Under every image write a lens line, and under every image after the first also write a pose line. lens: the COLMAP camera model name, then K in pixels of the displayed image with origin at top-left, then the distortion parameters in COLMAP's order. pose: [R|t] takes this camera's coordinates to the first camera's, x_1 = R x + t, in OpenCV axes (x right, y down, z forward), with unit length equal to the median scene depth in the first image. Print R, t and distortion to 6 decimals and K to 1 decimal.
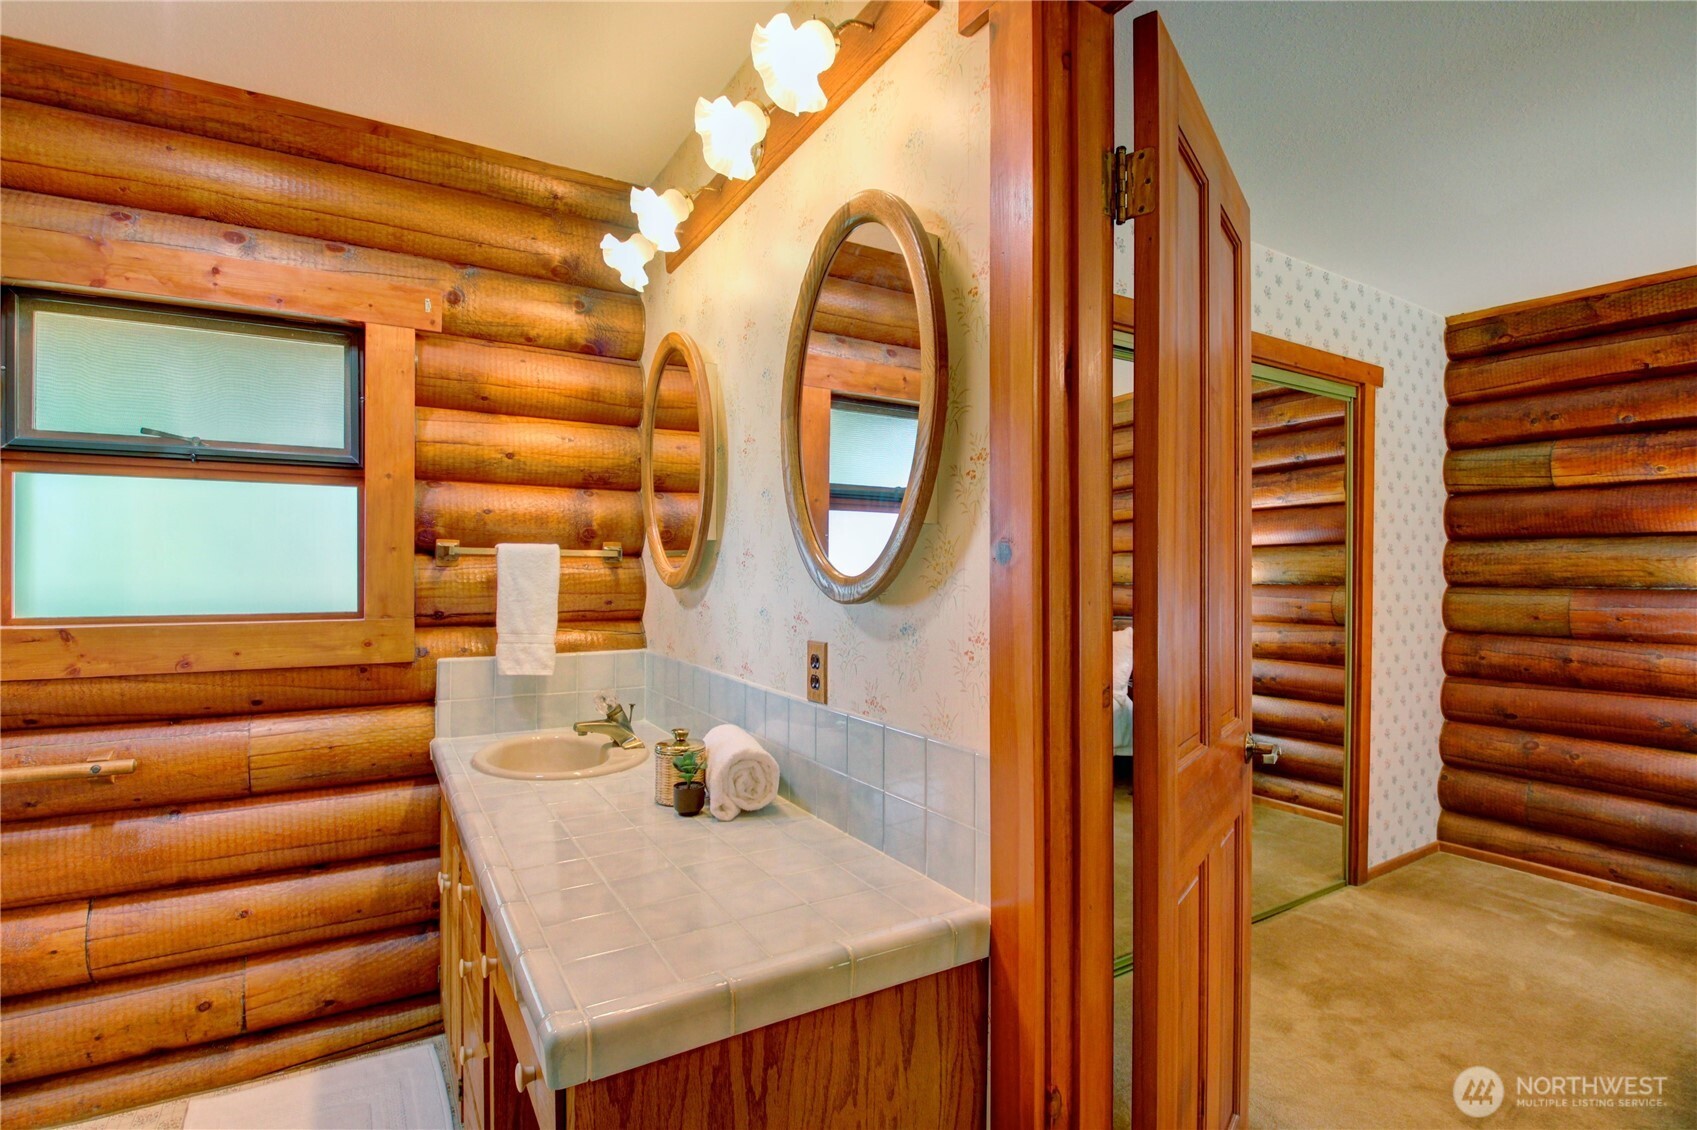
lens RADIAL K [[788.9, 0, 842.3], [0, 788.9, 575.7], [0, 0, 1]] dist [-0.001679, -0.015786]
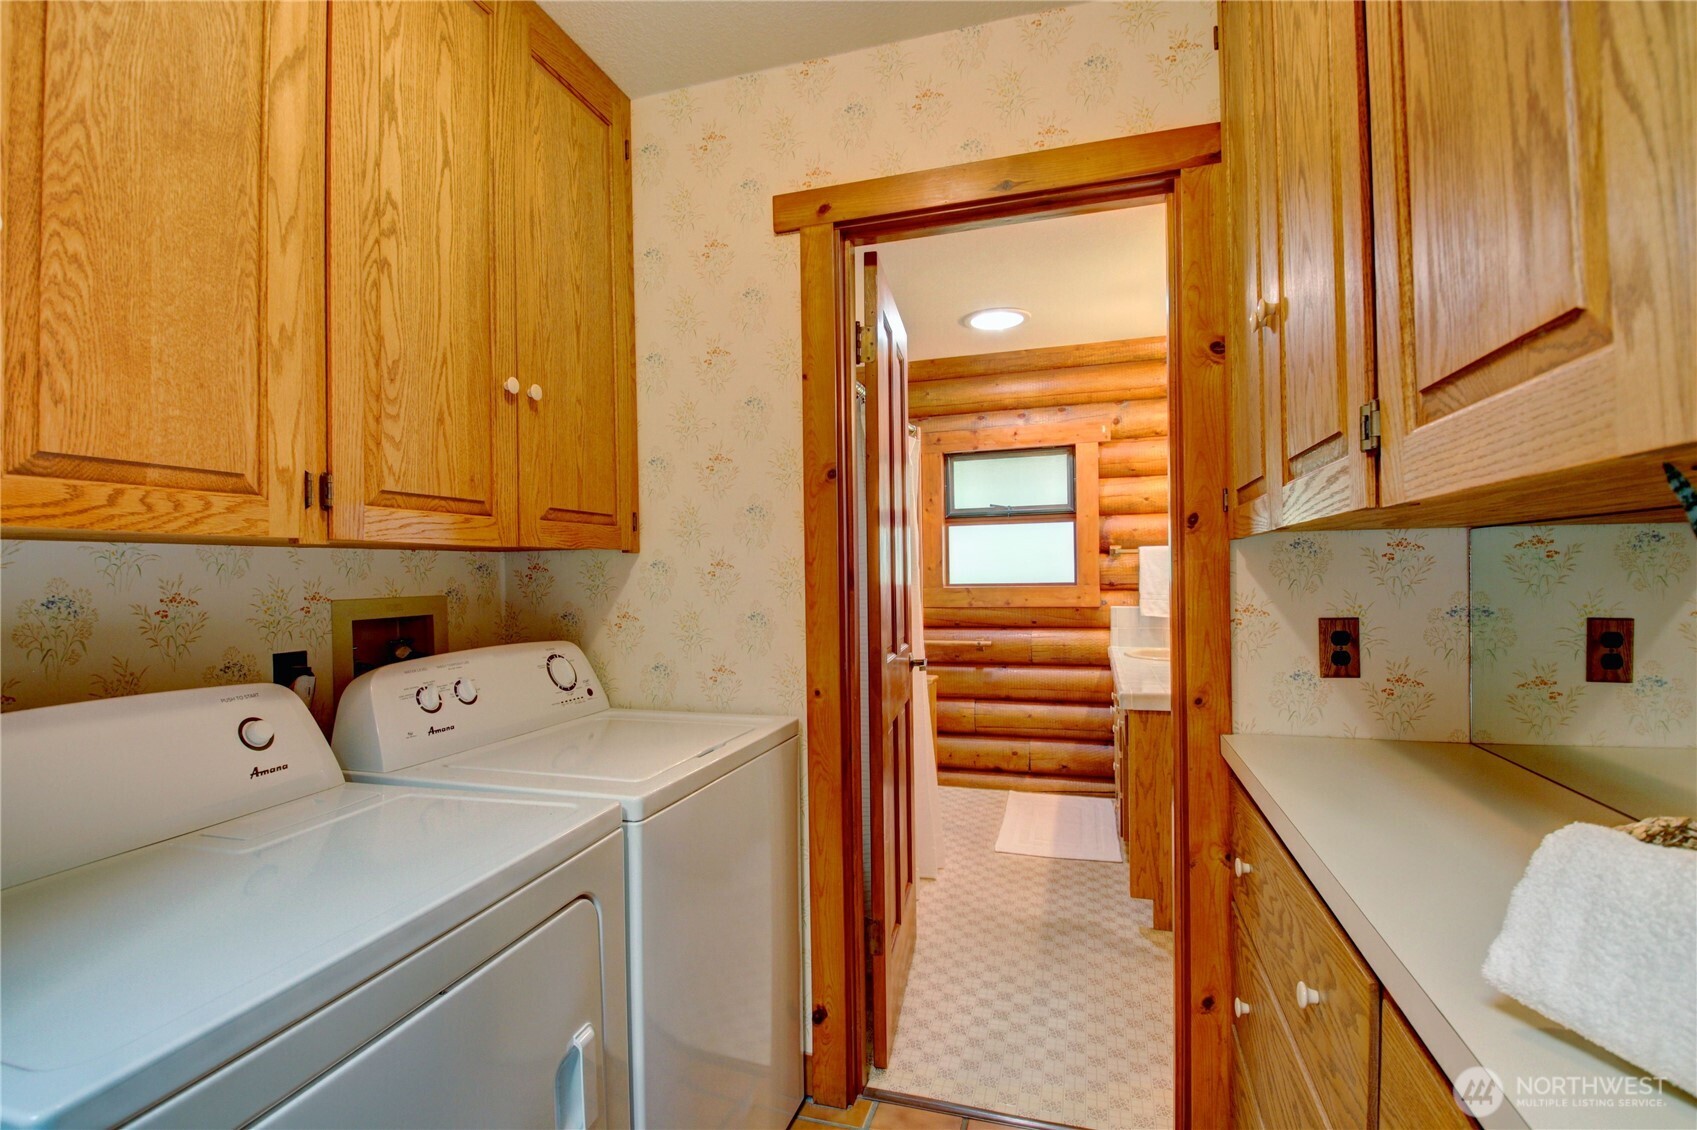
lens RADIAL K [[775.2, 0, 840.9], [0, 775.2, 566.9], [0, 0, 1]] dist [0.029106, 0.000060]
pose [[0.668402, -0.017879, -0.743585, 0.508838], [0.010561, 0.999838, -0.014547, 0.028791], [0.743725, 0.001870, 0.668483, -0.847320]]
